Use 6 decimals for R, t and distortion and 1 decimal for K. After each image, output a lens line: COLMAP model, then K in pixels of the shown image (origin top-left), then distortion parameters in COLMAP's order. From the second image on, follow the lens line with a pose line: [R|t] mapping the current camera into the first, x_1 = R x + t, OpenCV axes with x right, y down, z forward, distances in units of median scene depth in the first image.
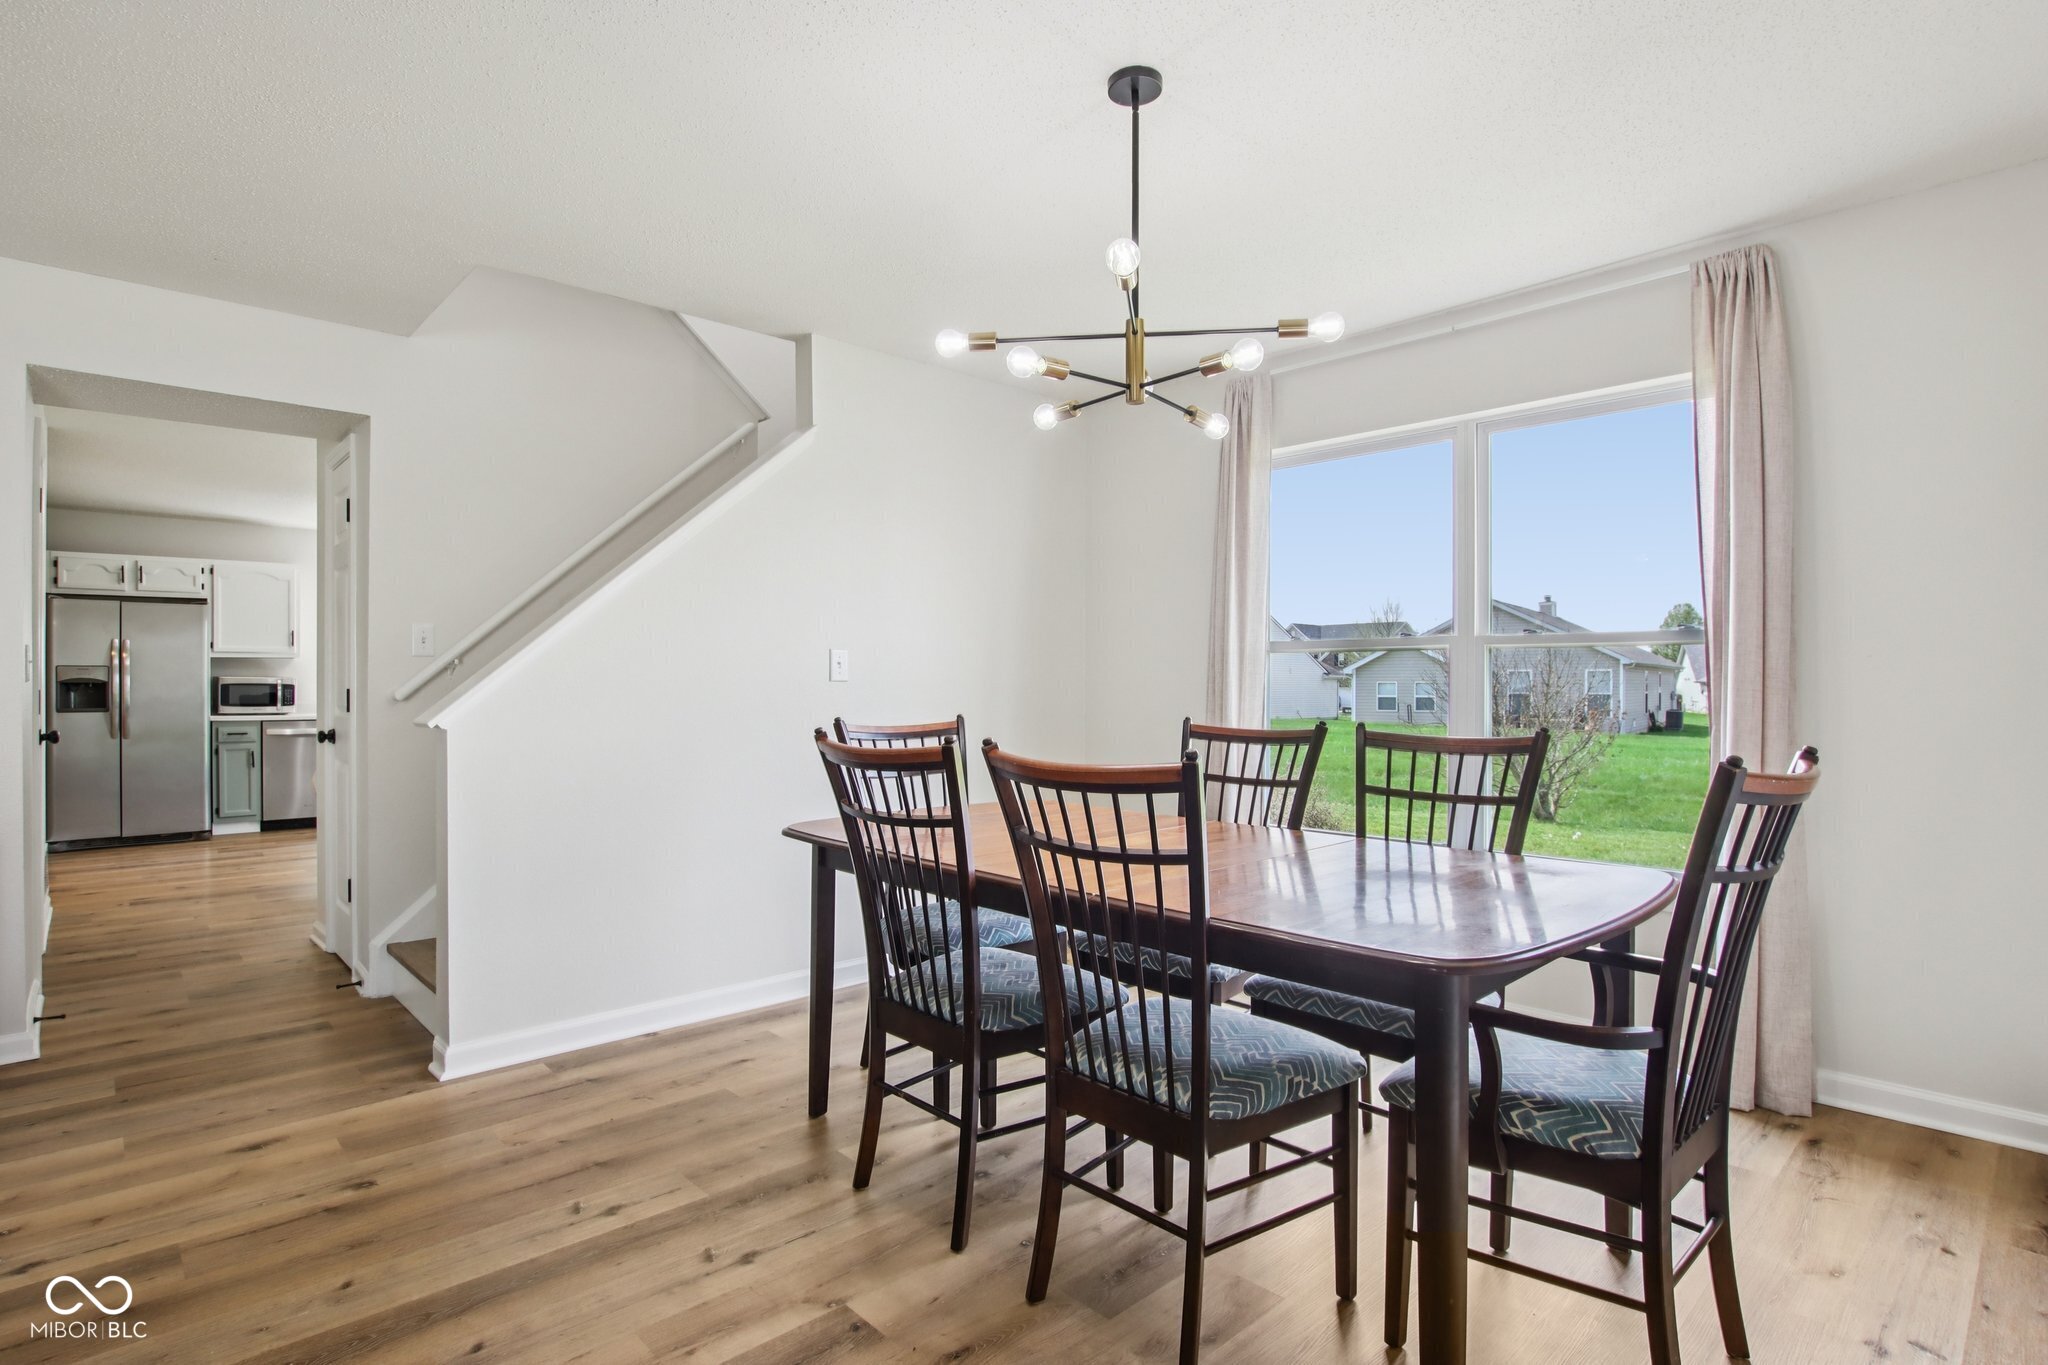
lens RADIAL K [[1032.7, 0, 1024.0], [0, 1032.7, 682.5], [0, 0, 1]] dist [0.002037, 0.000310]
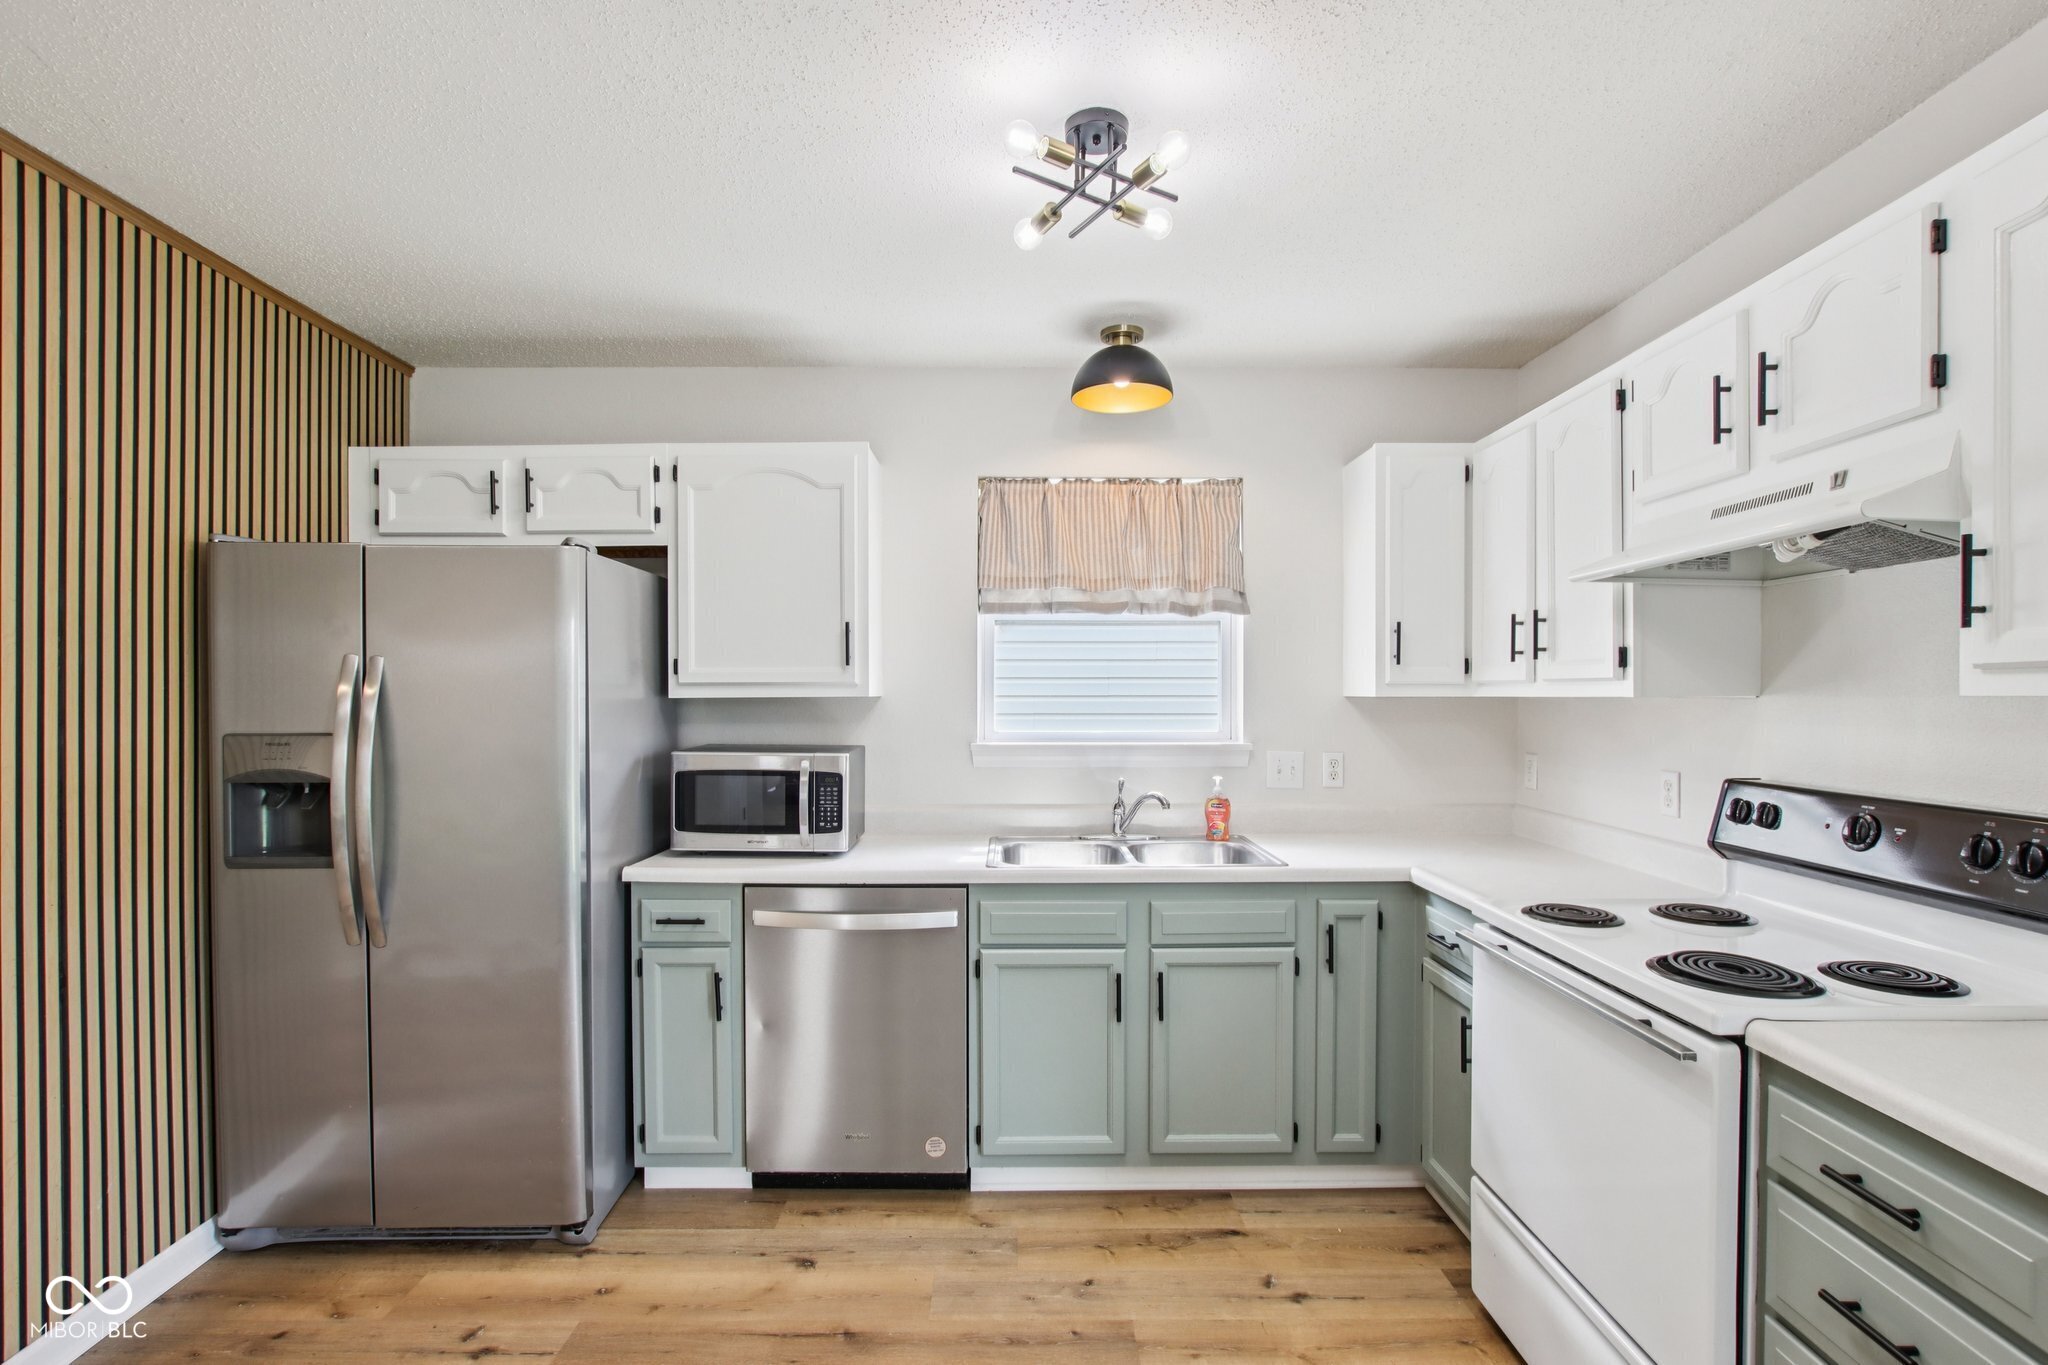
lens RADIAL K [[982.5, 0, 1000.5], [0, 982.5, 689.6], [0, 0, 1]] dist [-0.004690, -0.000787]
pose [[0.715861, 0.003247, -0.698236, -0.453961], [-0.001697, 0.999994, 0.002910, -0.029633], [0.698241, -0.000898, 0.715862, 0.837625]]
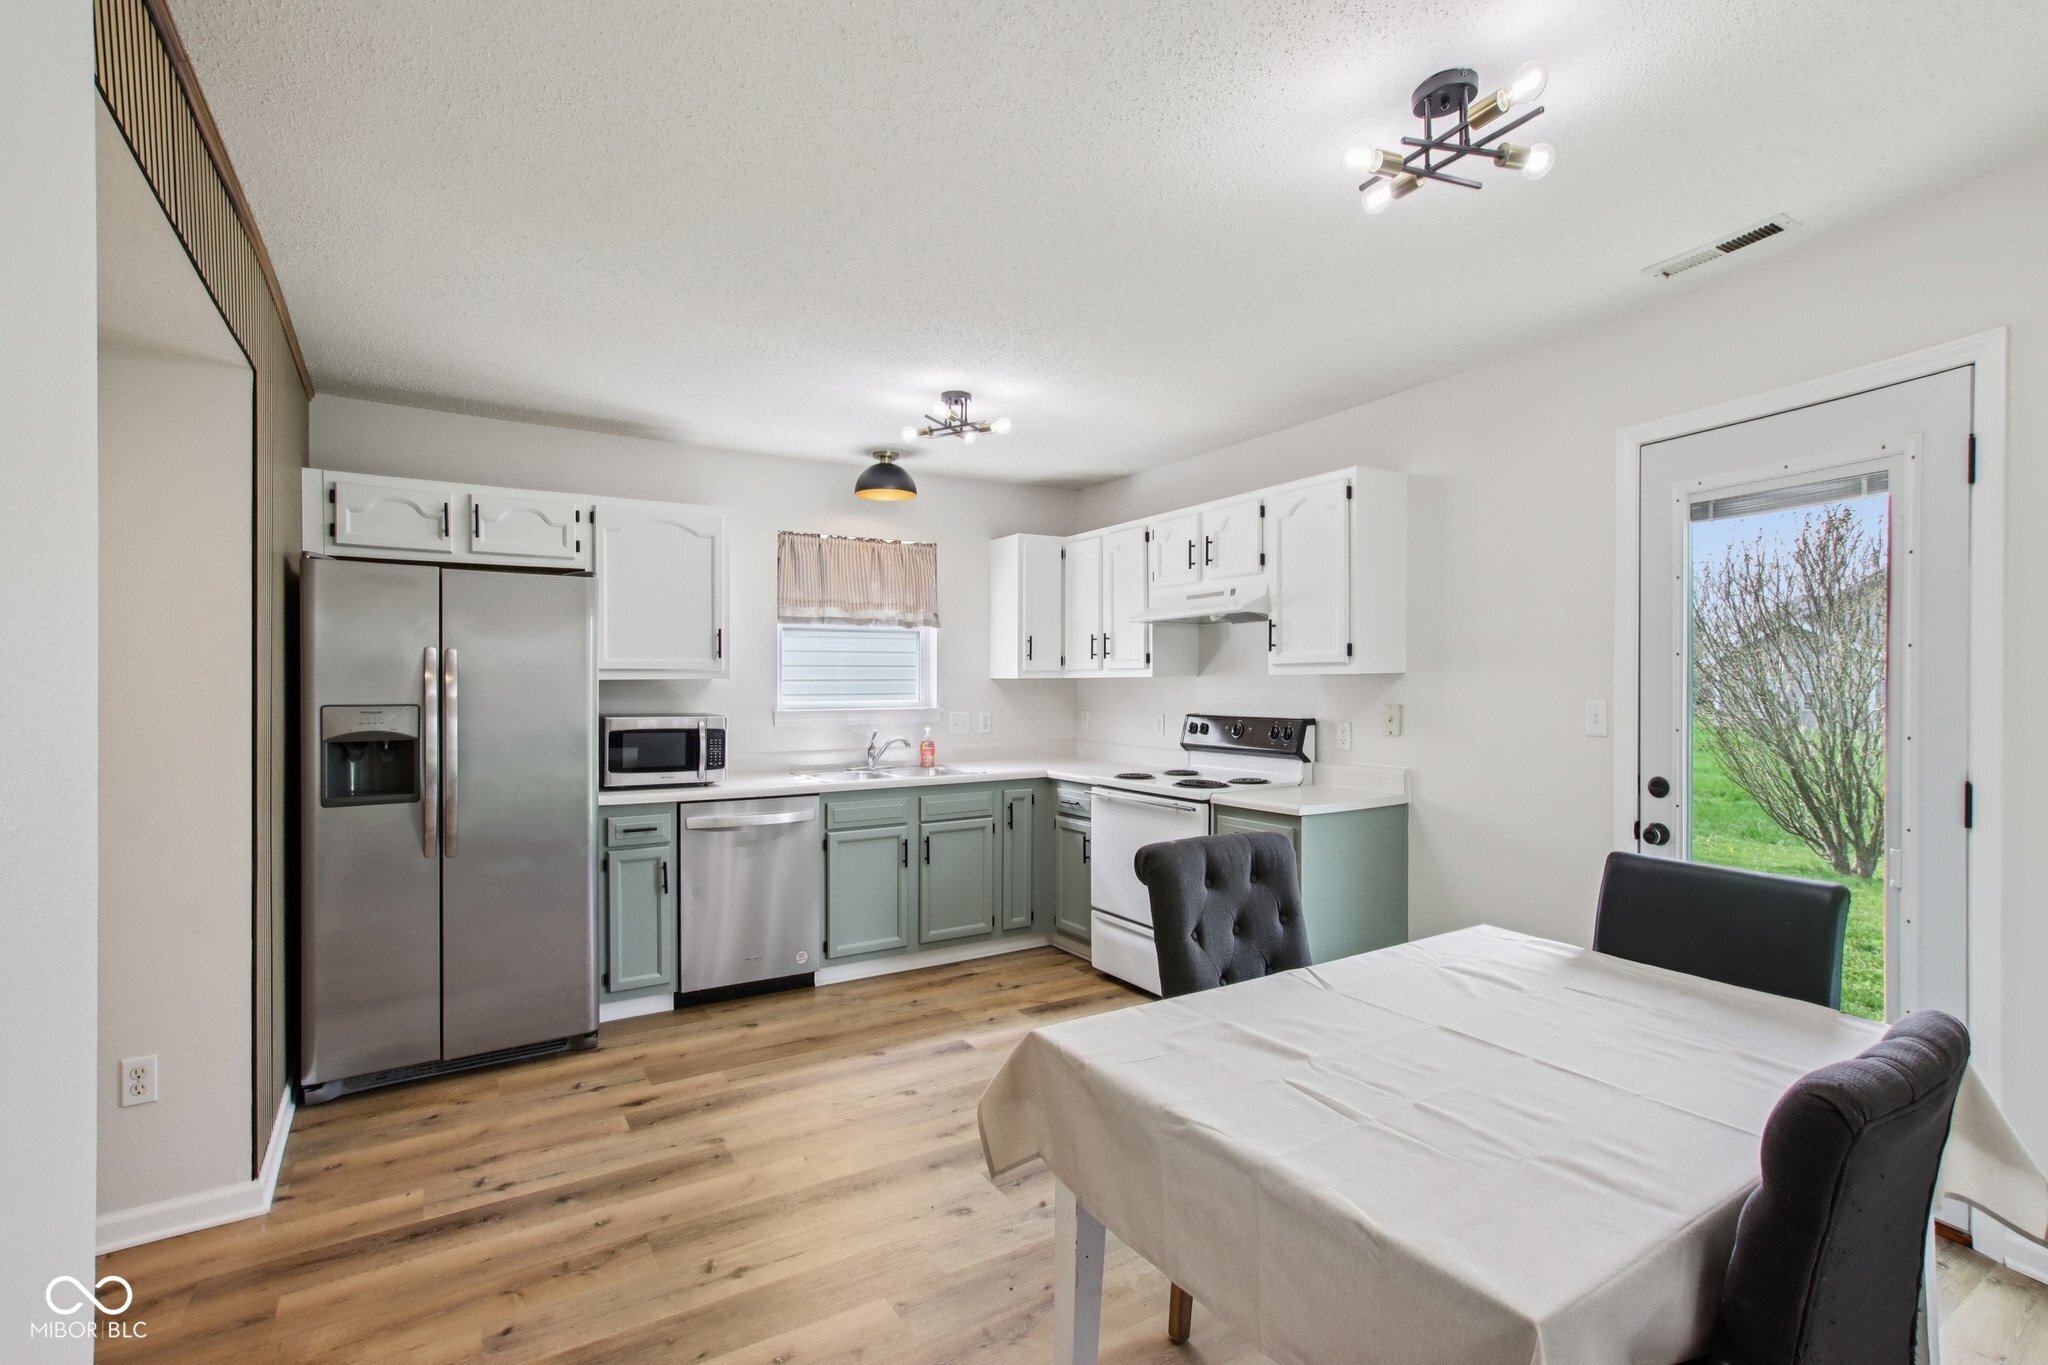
lens RADIAL K [[1035.2, 0, 1024.0], [0, 1035.2, 682.5], [0, 0, 1]] dist [0.061618, 0.000402]
pose [[0.978245, 0.002320, -0.207441, -0.465219], [-0.001344, 0.999987, 0.004846, -0.026647], [0.207449, -0.004462, 0.978236, 0.529462]]
